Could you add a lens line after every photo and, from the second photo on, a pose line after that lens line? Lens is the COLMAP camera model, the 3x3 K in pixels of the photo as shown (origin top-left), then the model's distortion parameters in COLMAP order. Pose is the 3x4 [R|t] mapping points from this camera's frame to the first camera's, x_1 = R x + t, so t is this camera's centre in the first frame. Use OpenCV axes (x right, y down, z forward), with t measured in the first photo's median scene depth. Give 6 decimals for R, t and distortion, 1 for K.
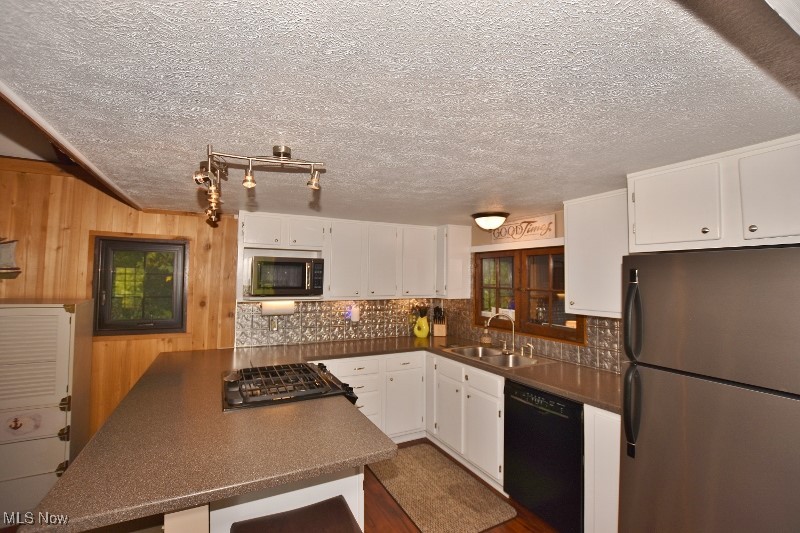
lens RADIAL K [[352.7, 0, 400.0], [0, 352.7, 266.5], [0, 0, 1]] dist [-0.033469, 0.004372]
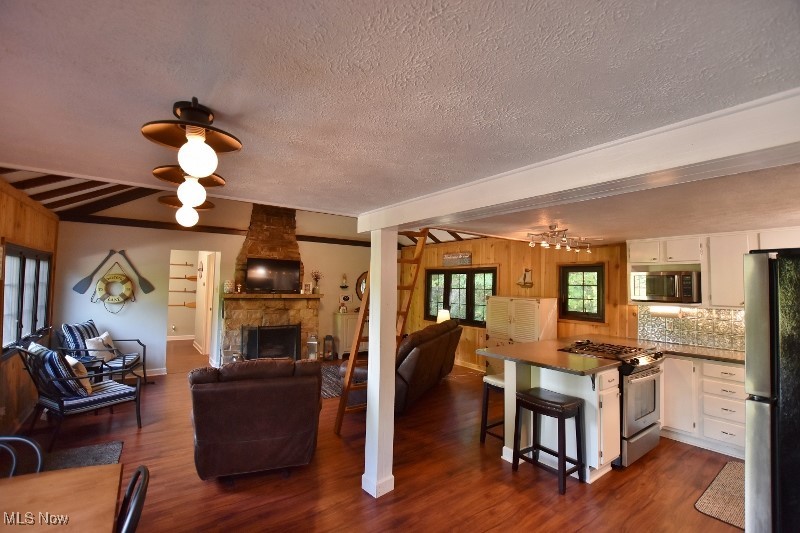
lens RADIAL K [[352.7, 0, 400.0], [0, 352.7, 266.5], [0, 0, 1]] dist [-0.033469, 0.004372]
pose [[0.141725, -0.057422, -0.988239, 0.801574], [0.018489, 0.998296, -0.055355, 0.008198], [0.989733, -0.010427, 0.142545, -0.131627]]
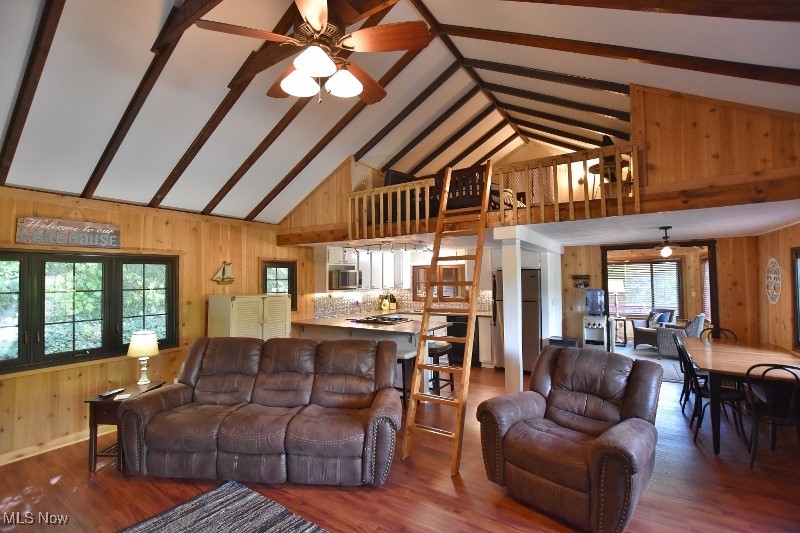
lens RADIAL K [[352.7, 0, 400.0], [0, 352.7, 266.5], [0, 0, 1]] dist [-0.033469, 0.004372]
pose [[0.877261, -0.004377, 0.479993, -1.016696], [0.004712, 0.999989, 0.000508, -0.044977], [-0.479990, 0.001816, 0.877272, -0.920936]]
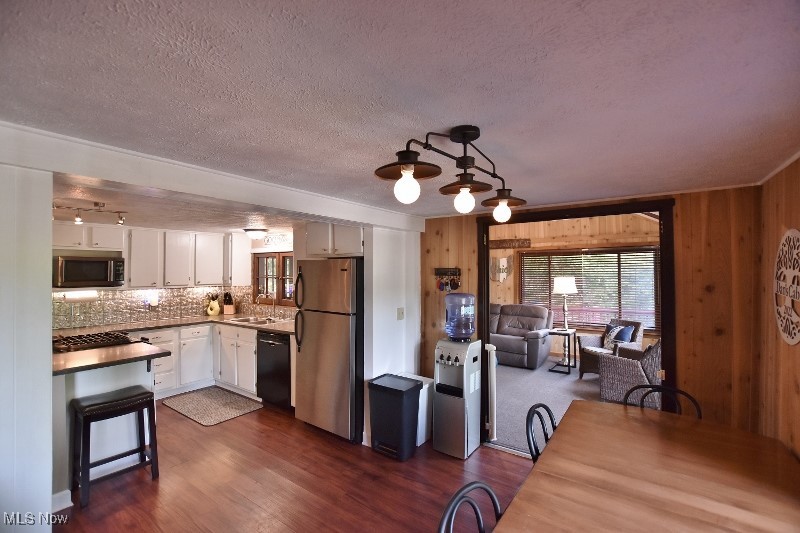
lens RADIAL K [[352.7, 0, 400.0], [0, 352.7, 266.5], [0, 0, 1]] dist [-0.033469, 0.004372]
pose [[0.895138, -0.006849, 0.445736, 0.135159], [-0.002821, 0.999775, 0.021028, -0.020543], [-0.445780, -0.020080, 0.894917, -0.651311]]
